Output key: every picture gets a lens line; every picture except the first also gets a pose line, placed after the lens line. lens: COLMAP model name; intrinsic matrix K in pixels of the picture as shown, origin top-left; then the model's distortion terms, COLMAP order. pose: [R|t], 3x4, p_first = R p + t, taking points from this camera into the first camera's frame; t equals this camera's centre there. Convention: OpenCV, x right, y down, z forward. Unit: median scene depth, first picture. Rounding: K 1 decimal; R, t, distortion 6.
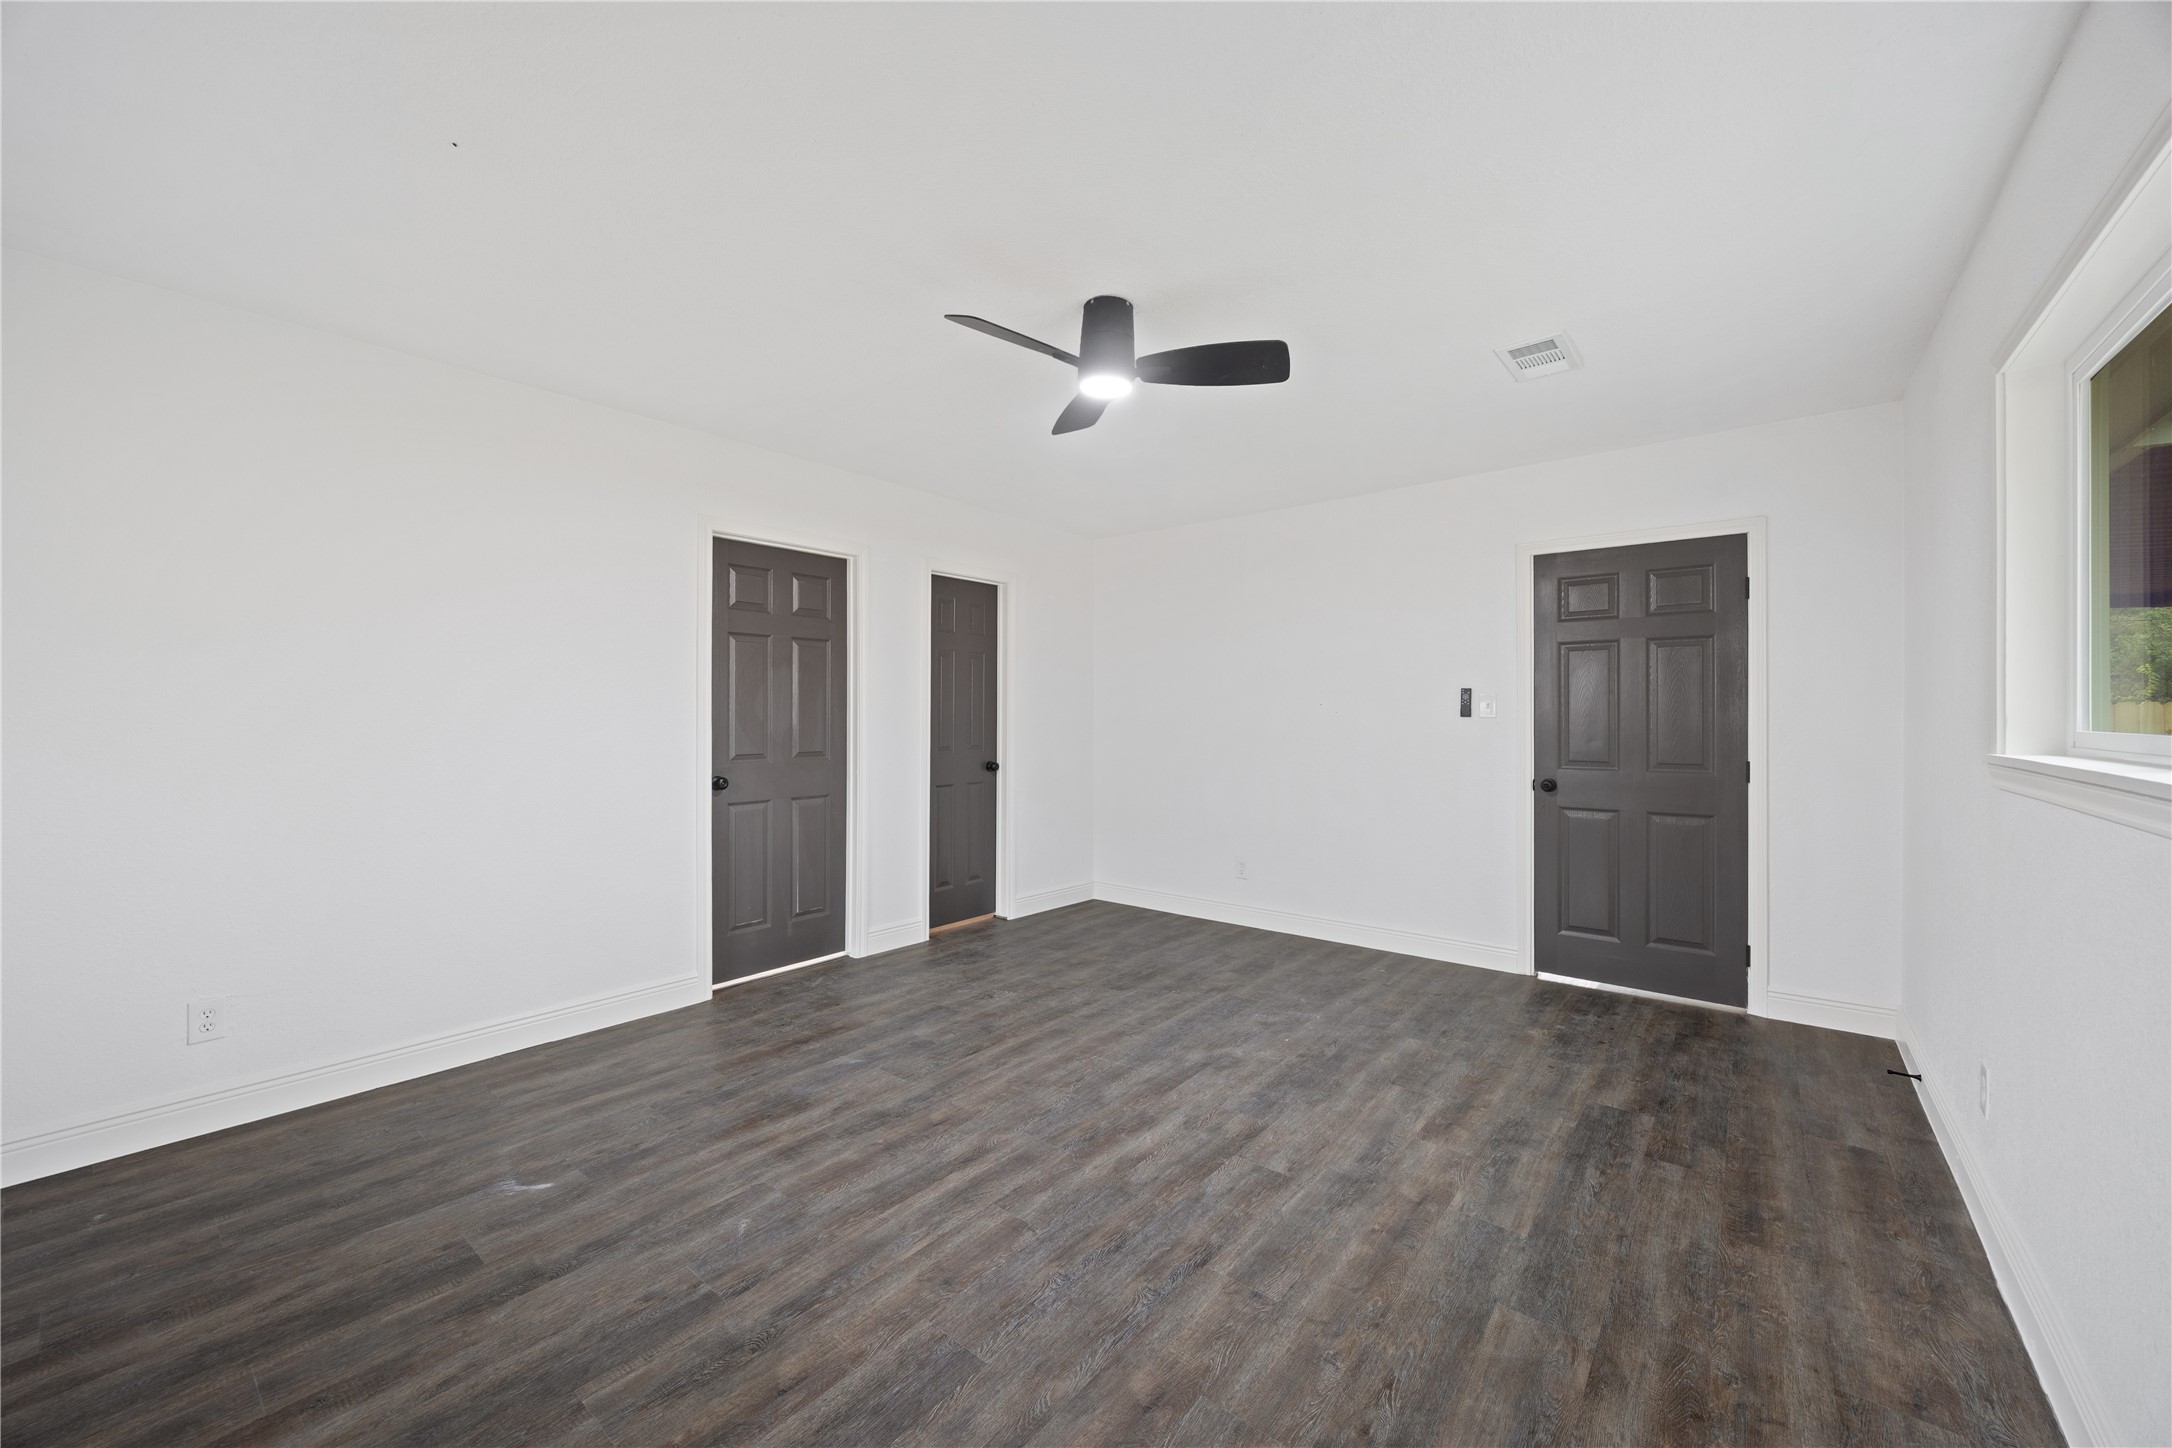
lens RADIAL K [[833.7, 0, 1076.2], [0, 833.7, 717.6], [0, 0, 1]] dist [-0.010419, -0.000289]
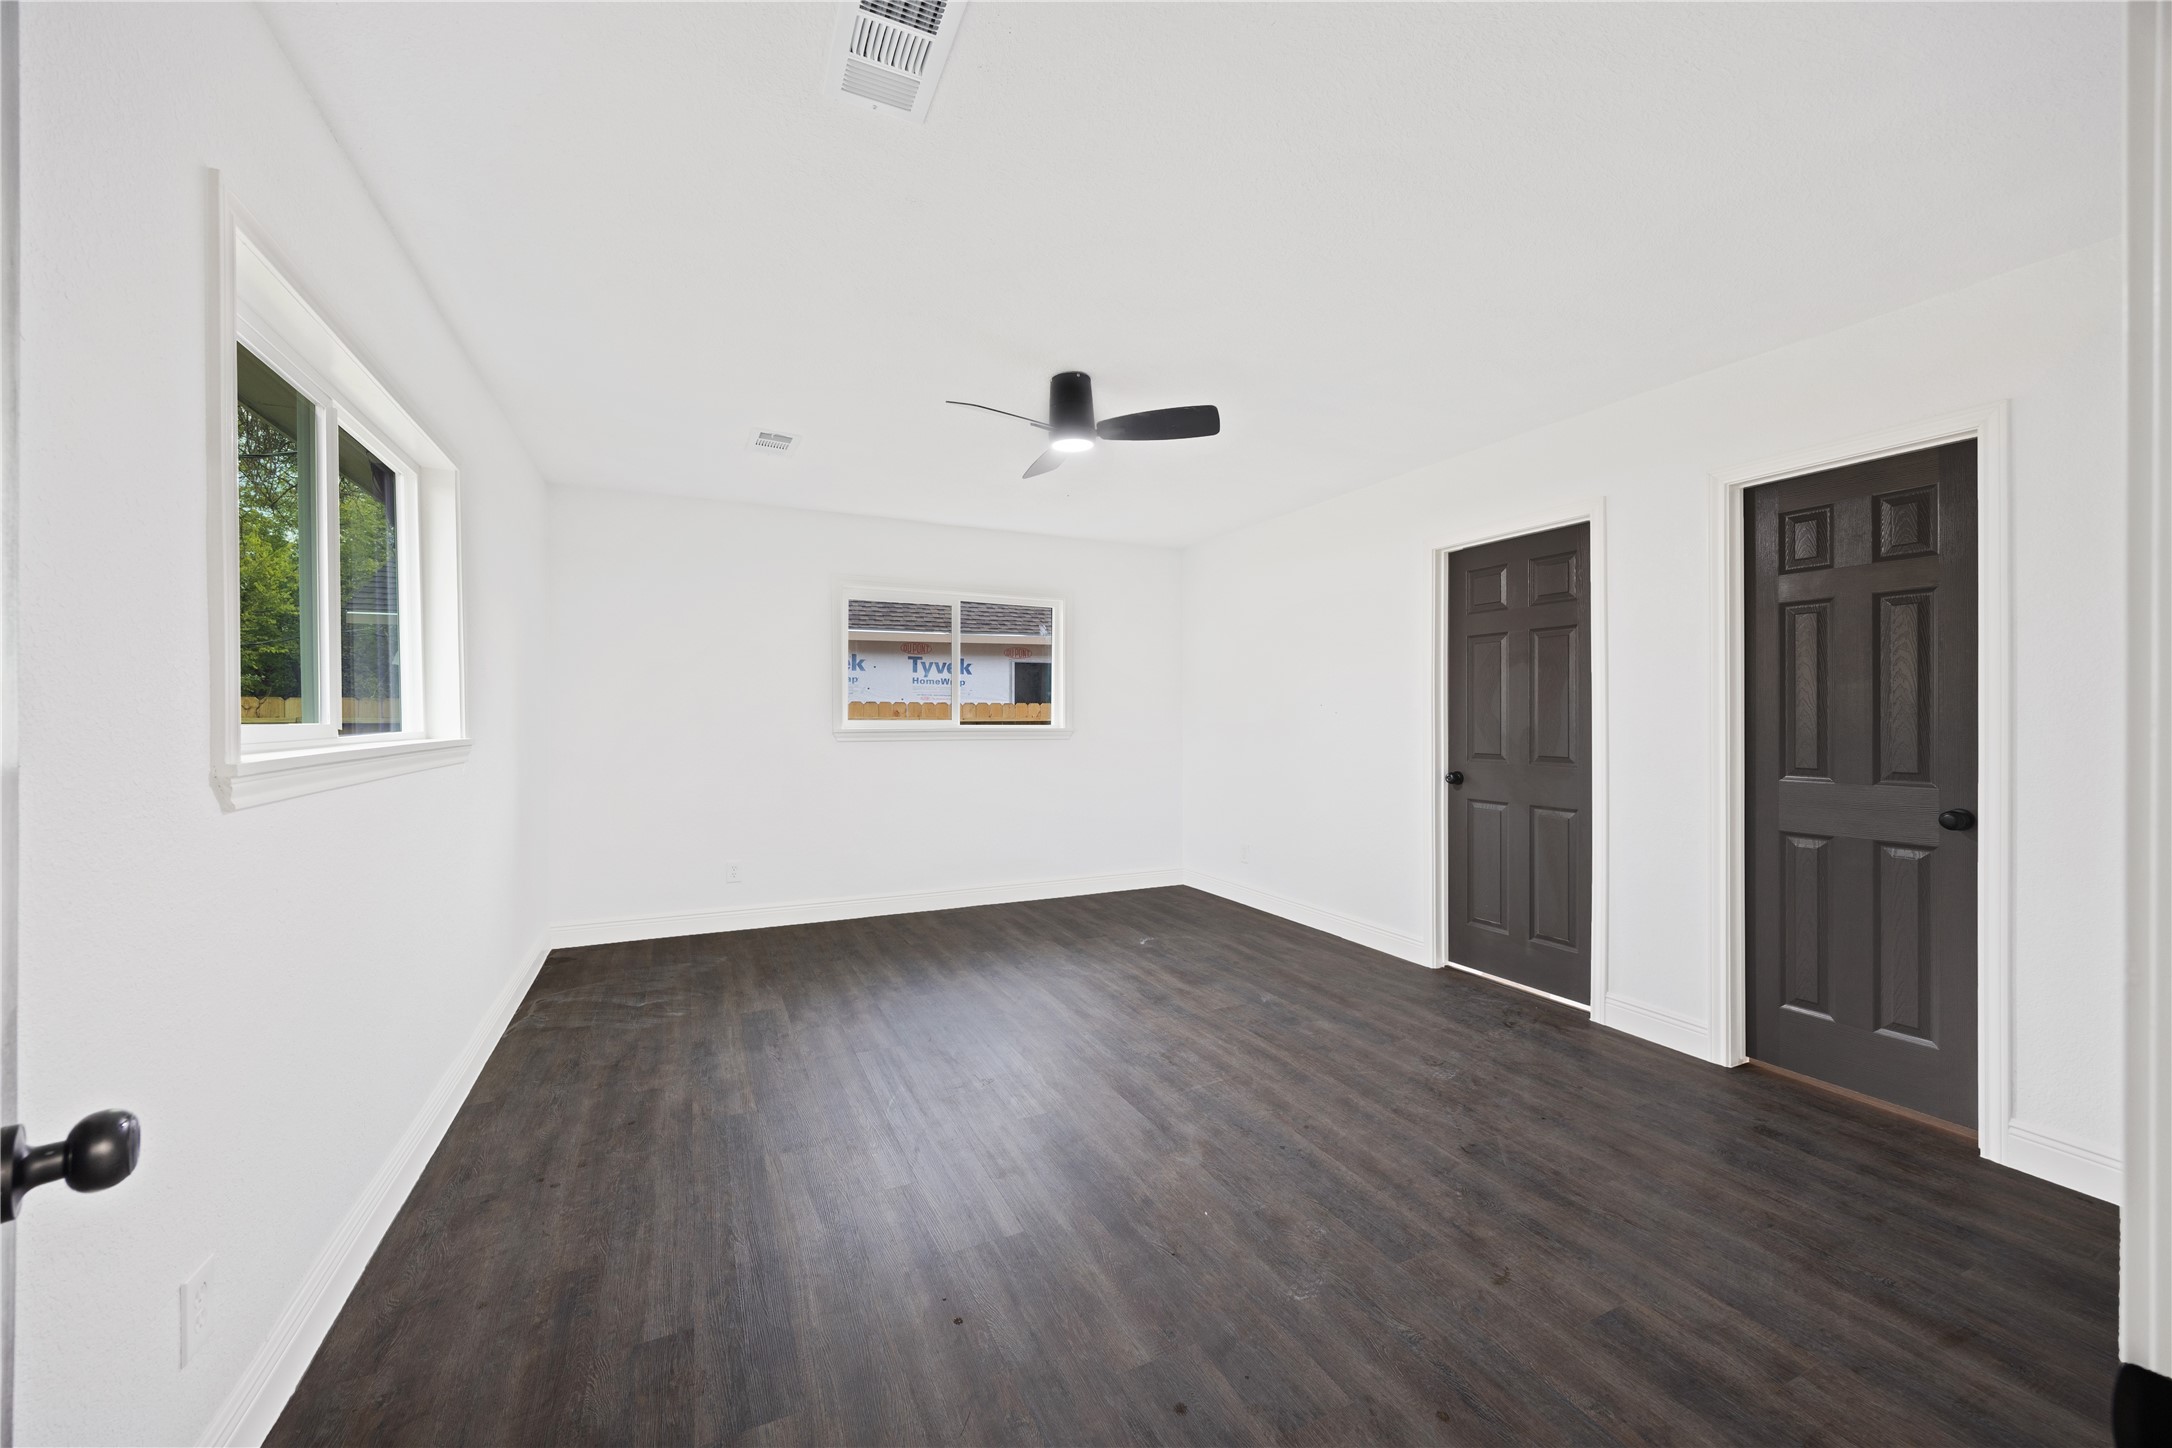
lens RADIAL K [[833.7, 0, 1075.0], [0, 833.7, 718.3], [0, 0, 1]] dist [-0.010419, -0.000289]
pose [[-0.438544, -0.000980, -0.898709, 0.909414], [-0.006331, 0.999978, 0.001999, 0.002610], [0.898687, 0.006567, -0.438540, 1.232359]]
